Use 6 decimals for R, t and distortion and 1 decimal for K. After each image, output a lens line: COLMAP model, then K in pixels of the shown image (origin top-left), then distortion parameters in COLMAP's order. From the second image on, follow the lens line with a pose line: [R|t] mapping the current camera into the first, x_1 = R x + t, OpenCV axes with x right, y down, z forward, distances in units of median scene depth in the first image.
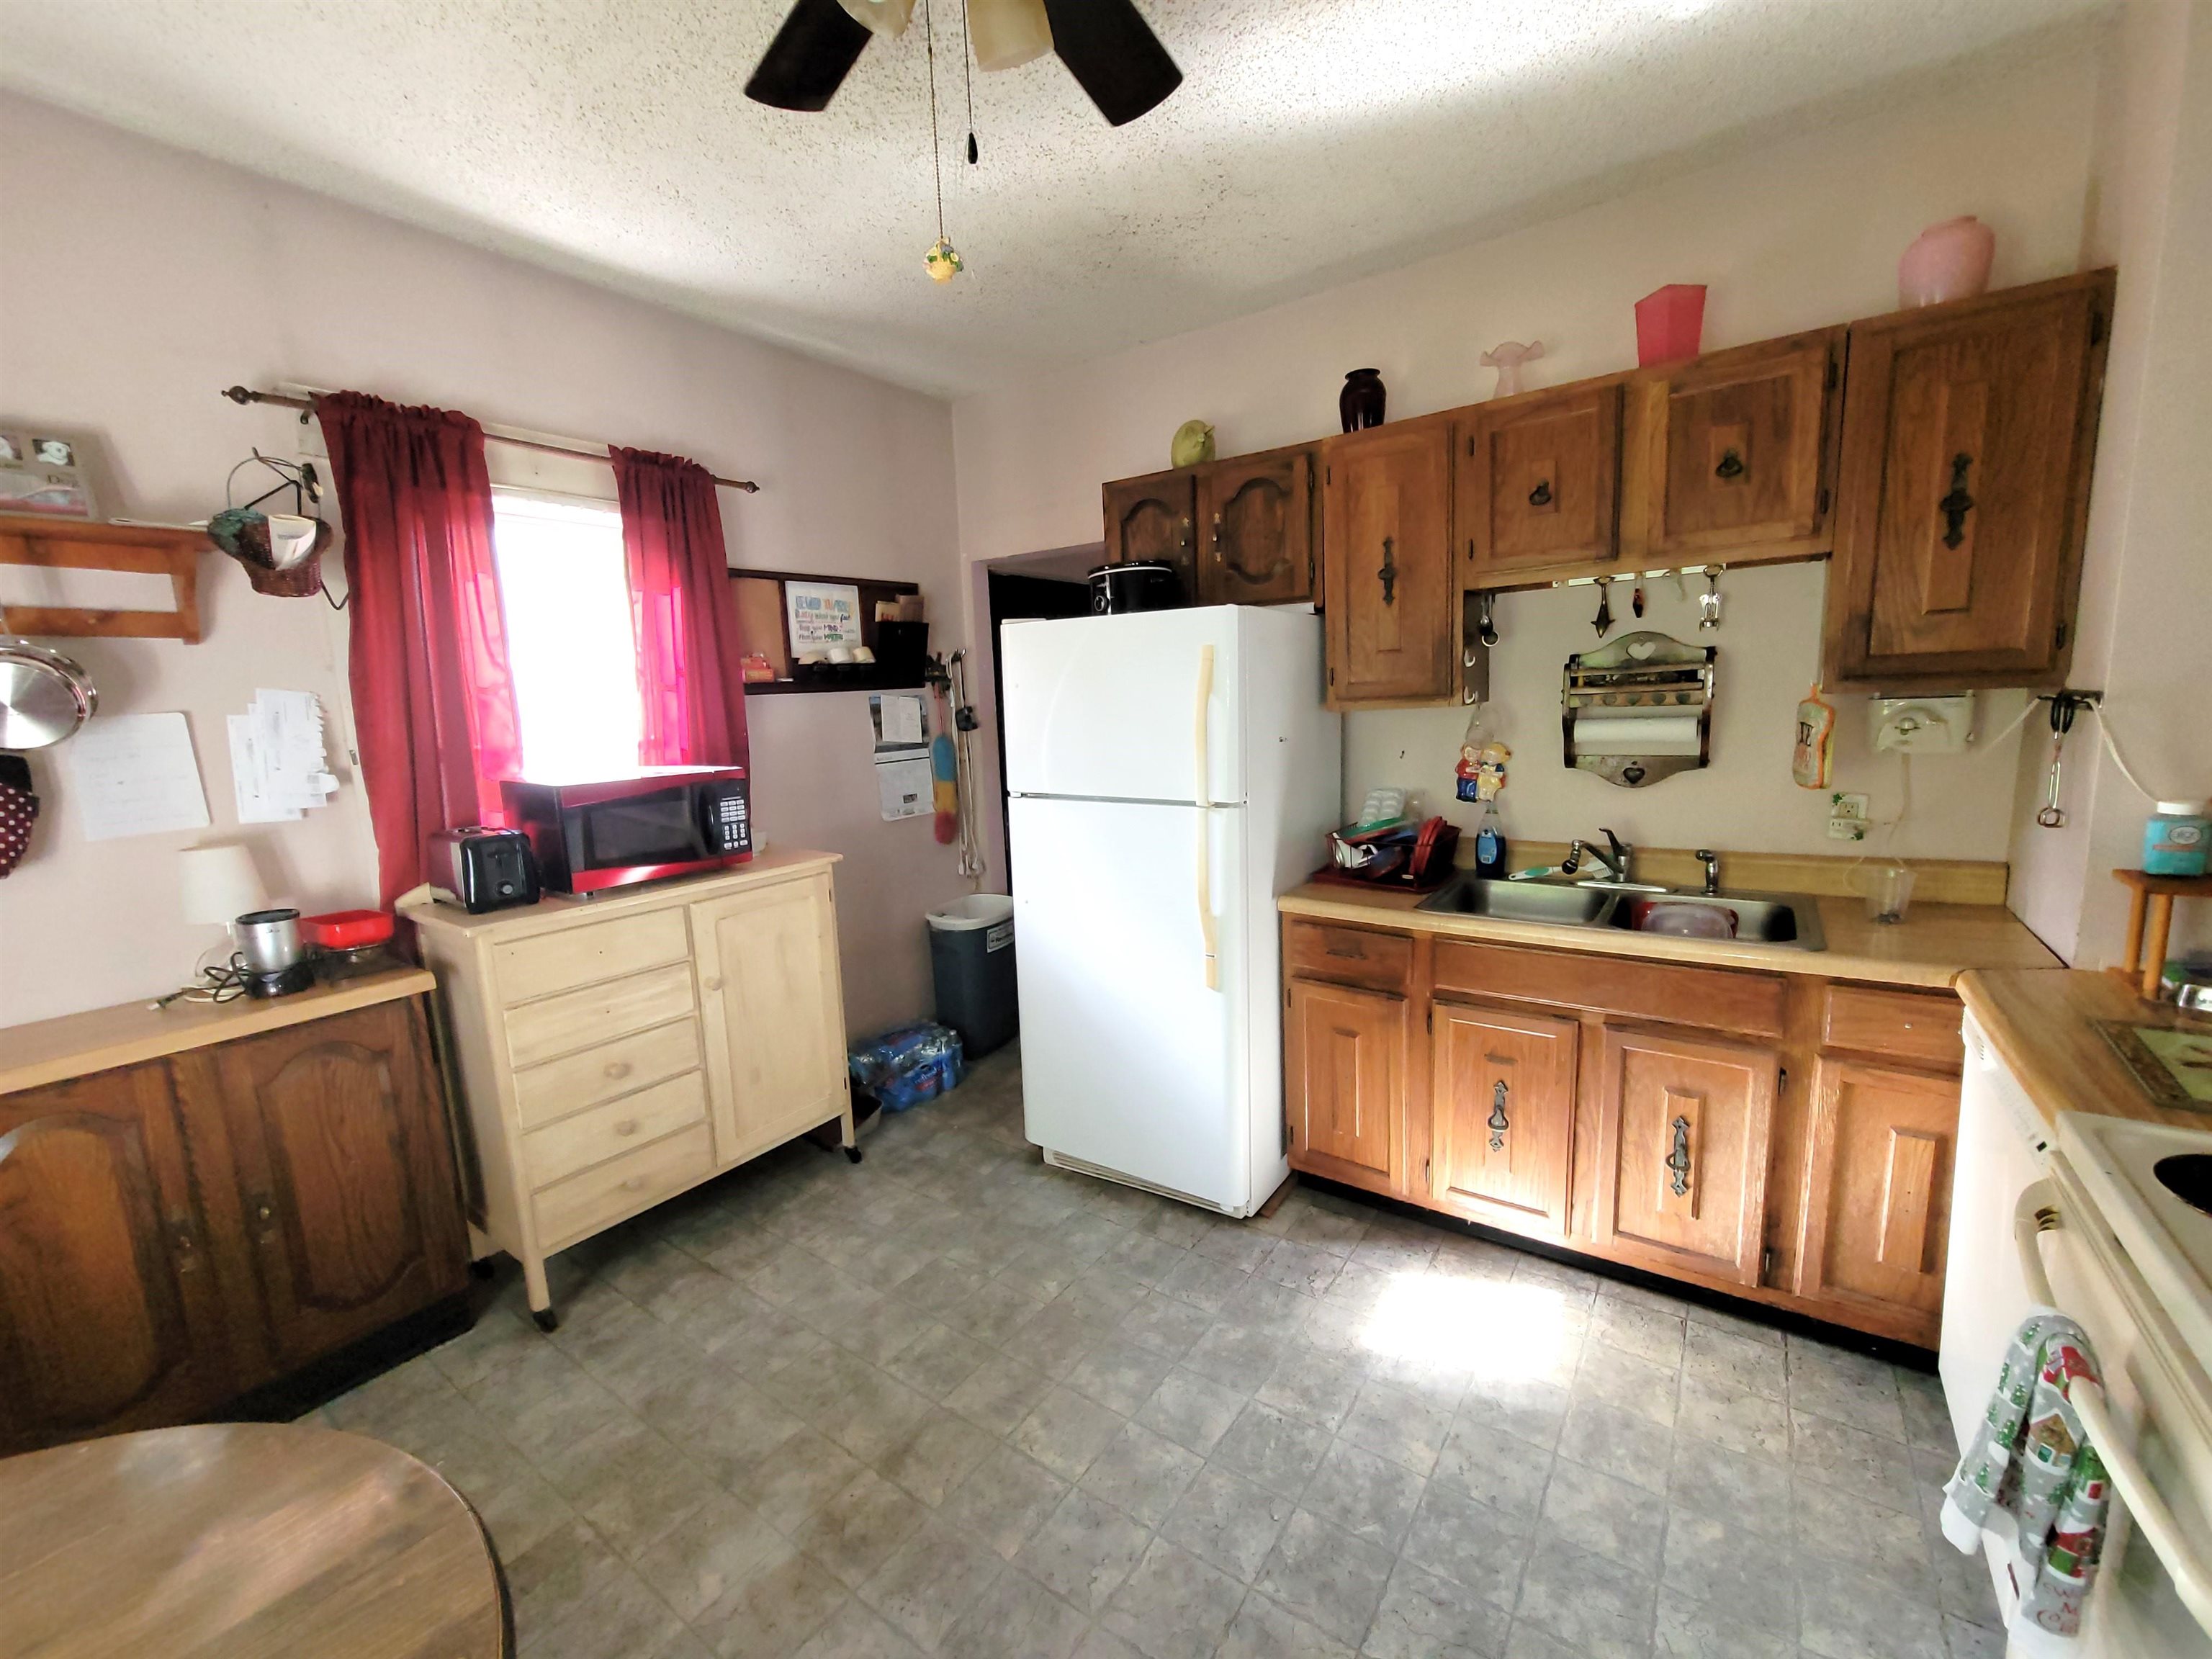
lens RADIAL K [[893.9, 0, 1111.9], [0, 893.9, 832.7], [0, 0, 1]] dist [0.000470, -0.000423]
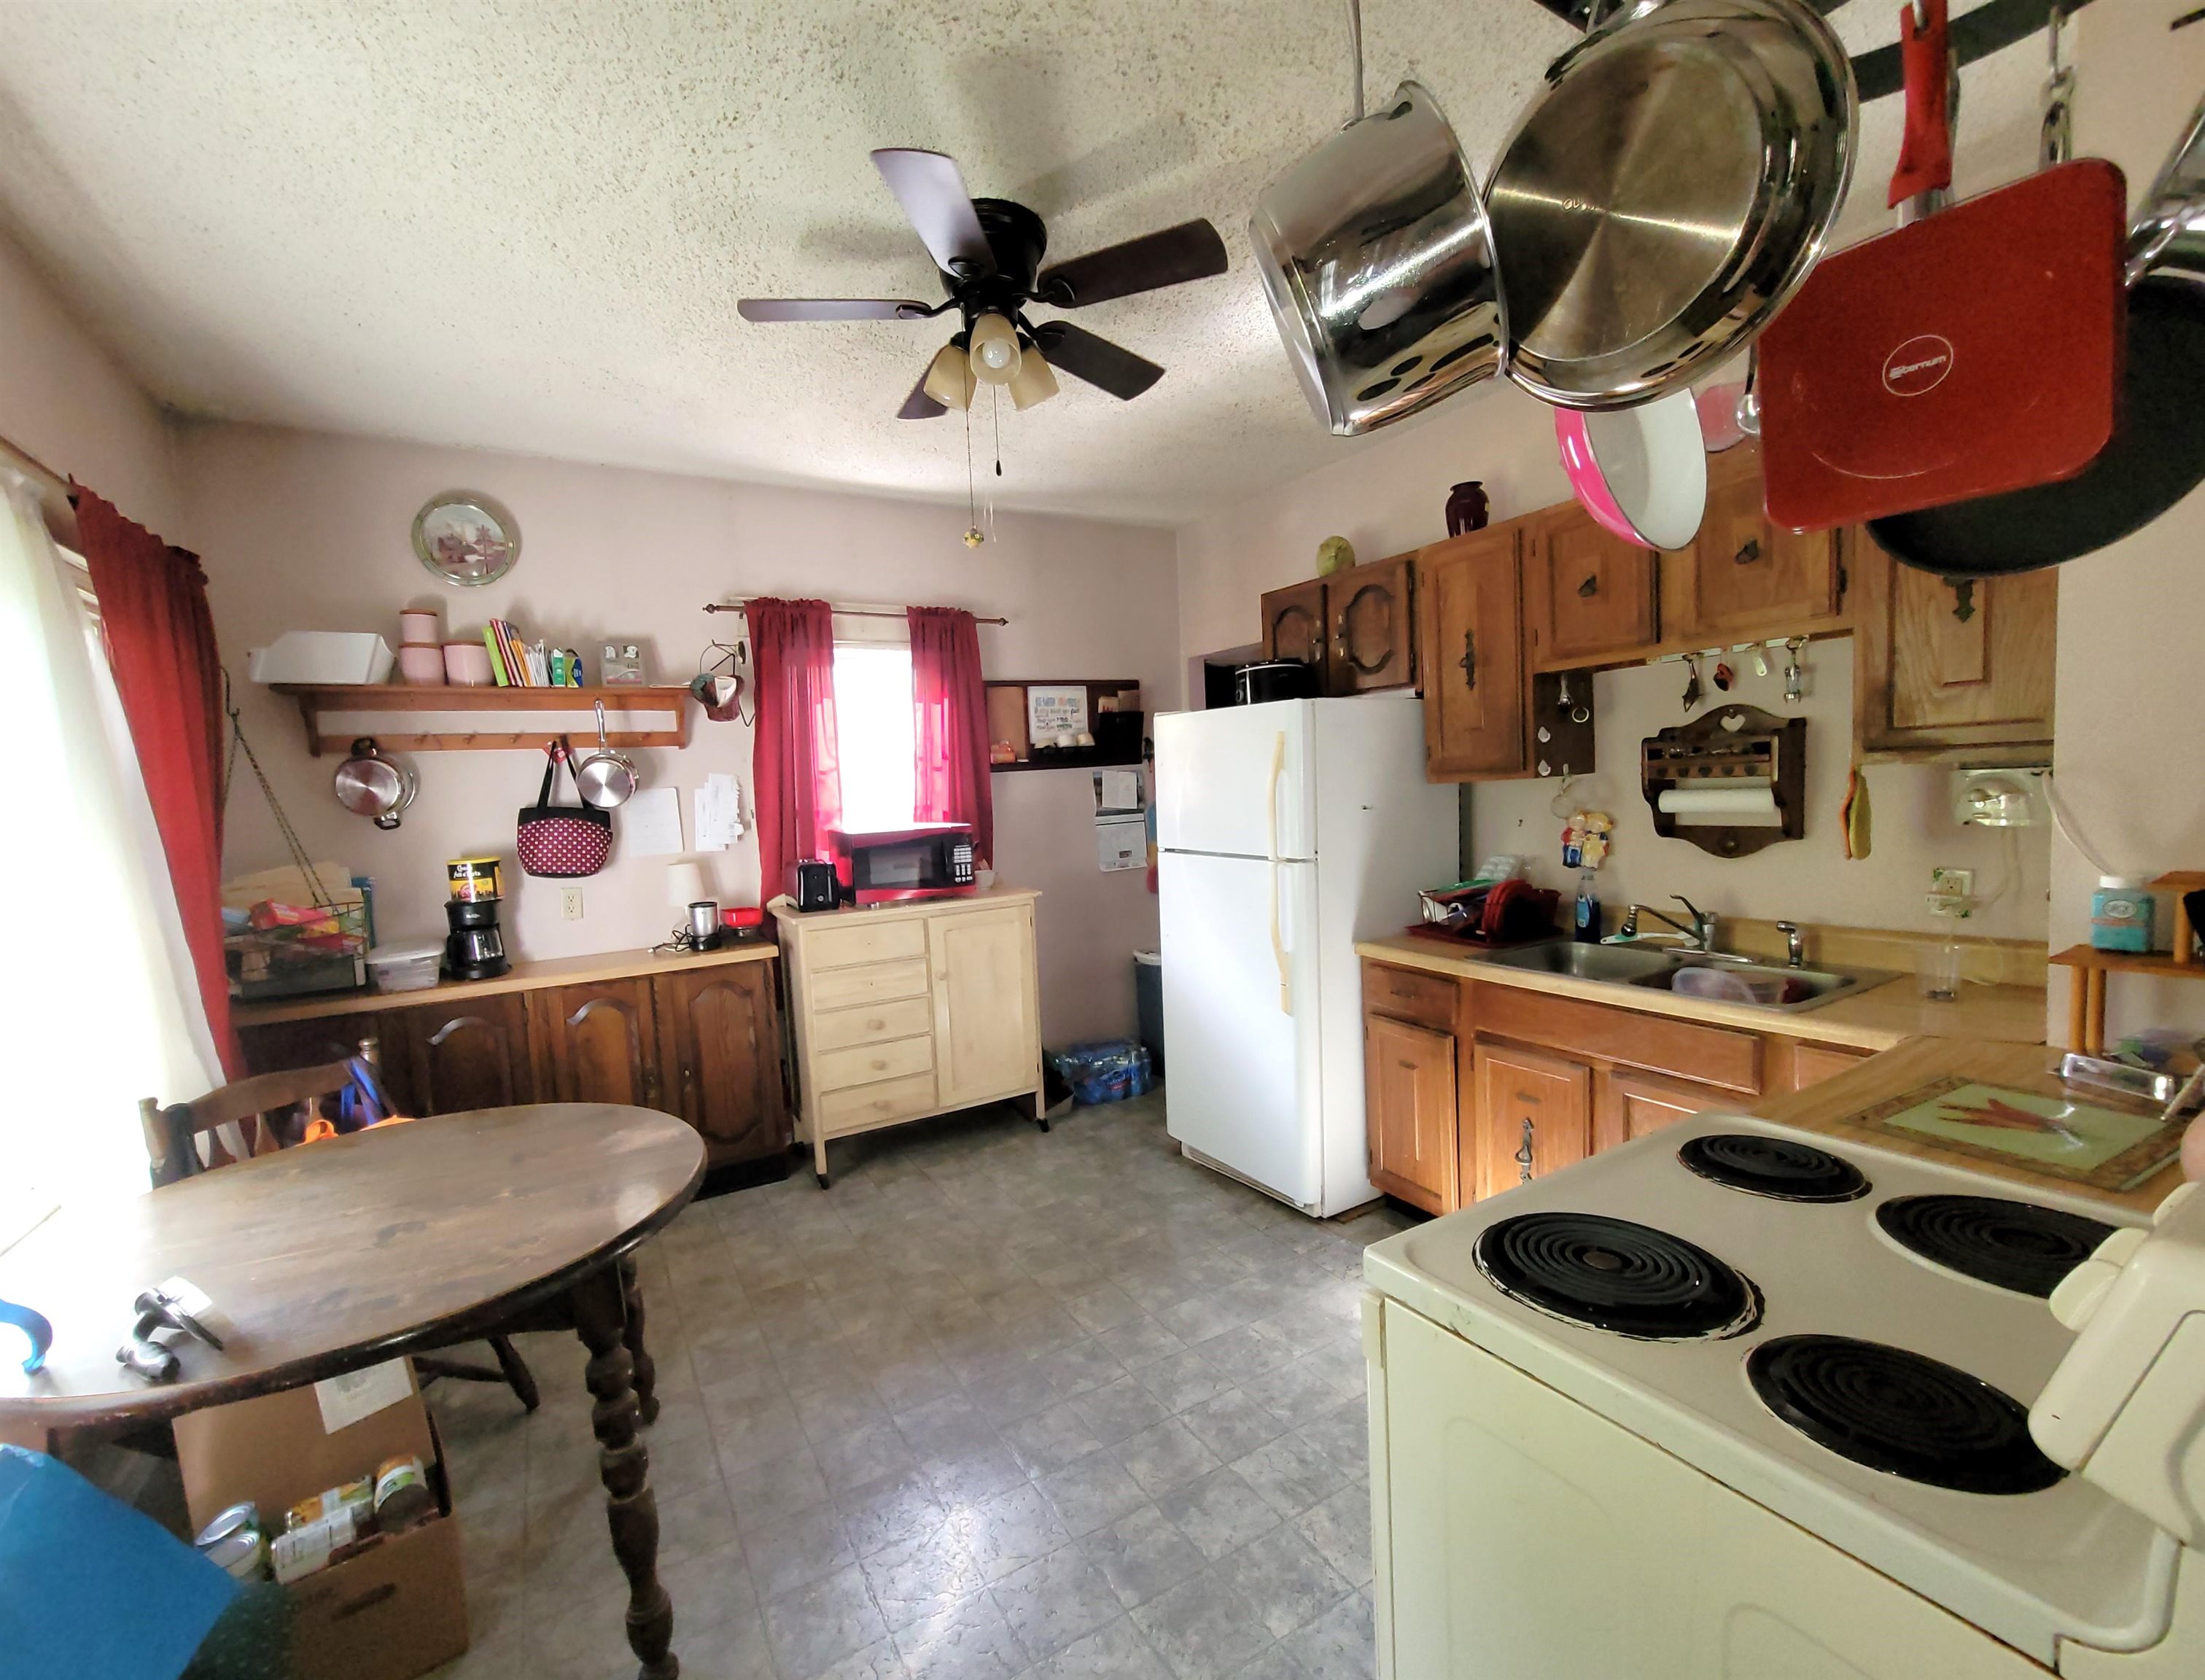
lens RADIAL K [[934.9, 0, 1086.5], [0, 934.9, 855.3], [0, 0, 1]] dist [-0.001578, -0.000060]
pose [[0.906690, 0.028742, -0.420816, 0.392914], [-0.051124, 0.997809, -0.042001, 0.029412], [0.418687, 0.059595, 0.906173, -0.268284]]
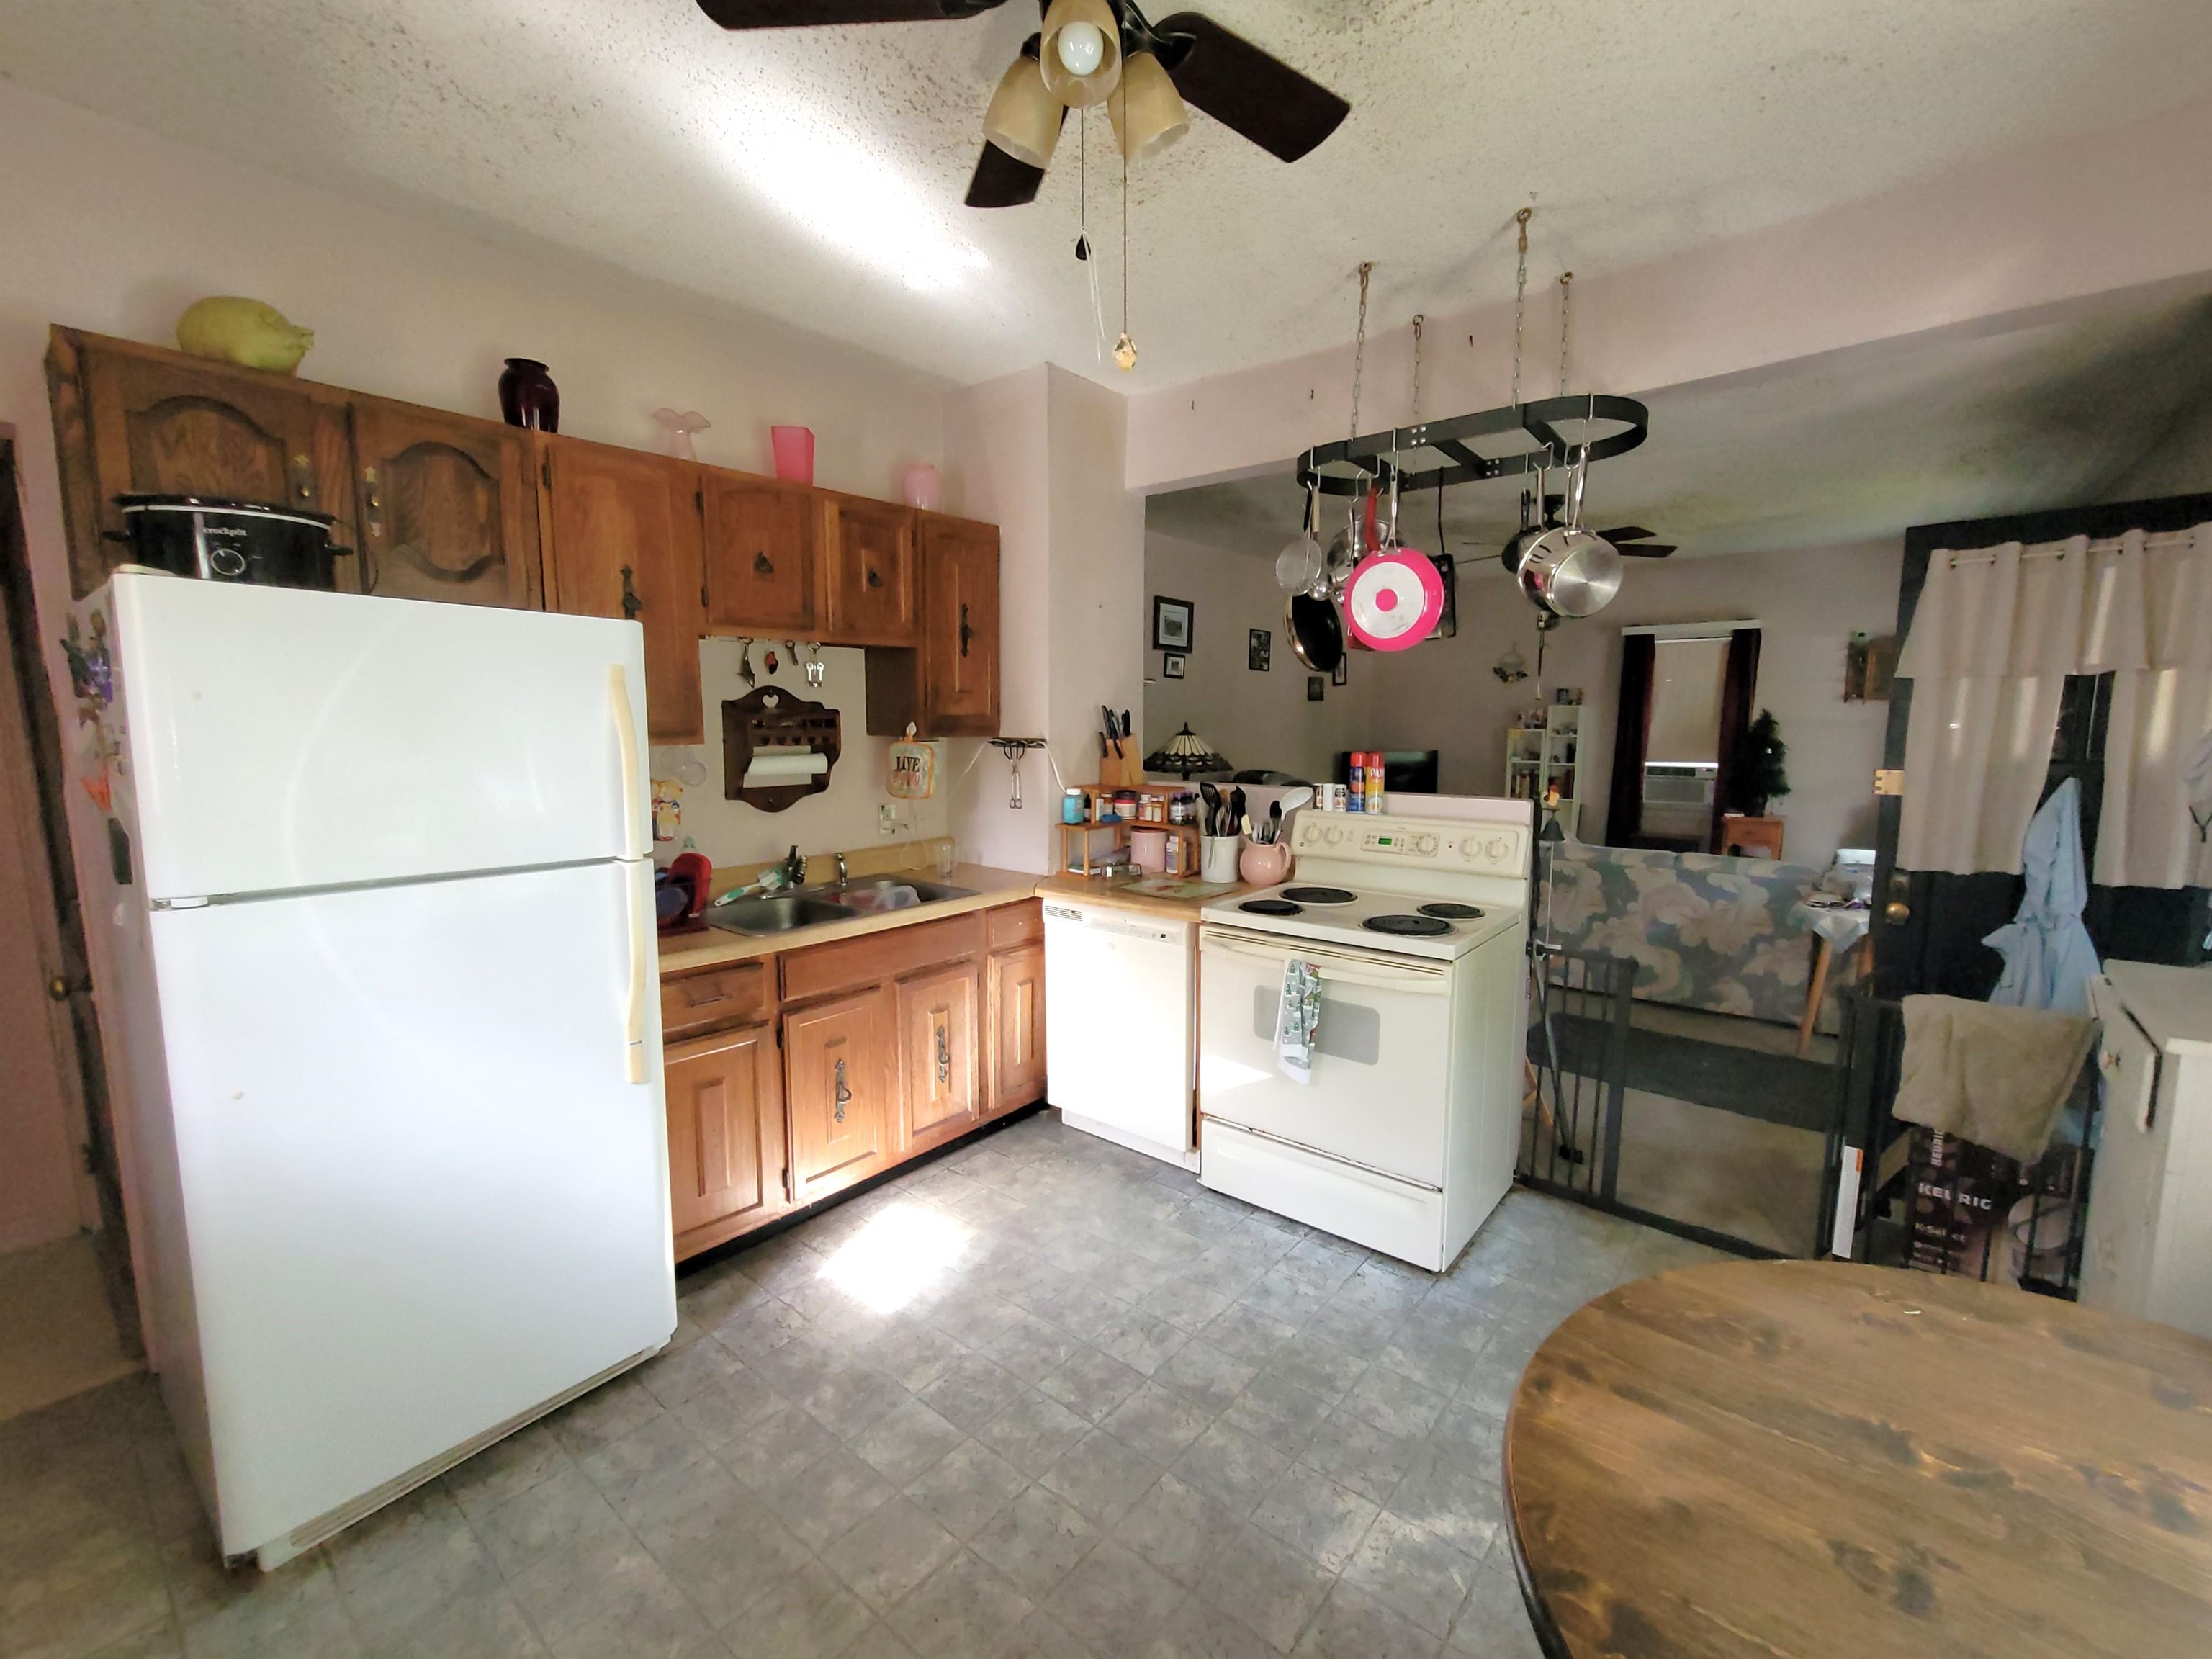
lens RADIAL K [[931.2, 0, 1106.0], [0, 931.2, 829.5], [0, 0, 1]] dist [0.000099, 0.000060]
pose [[0.082418, -0.078351, 0.993513, -0.682676], [0.143566, 0.987440, 0.065963, -0.049096], [-0.986203, 0.137198, 0.092631, 0.466185]]
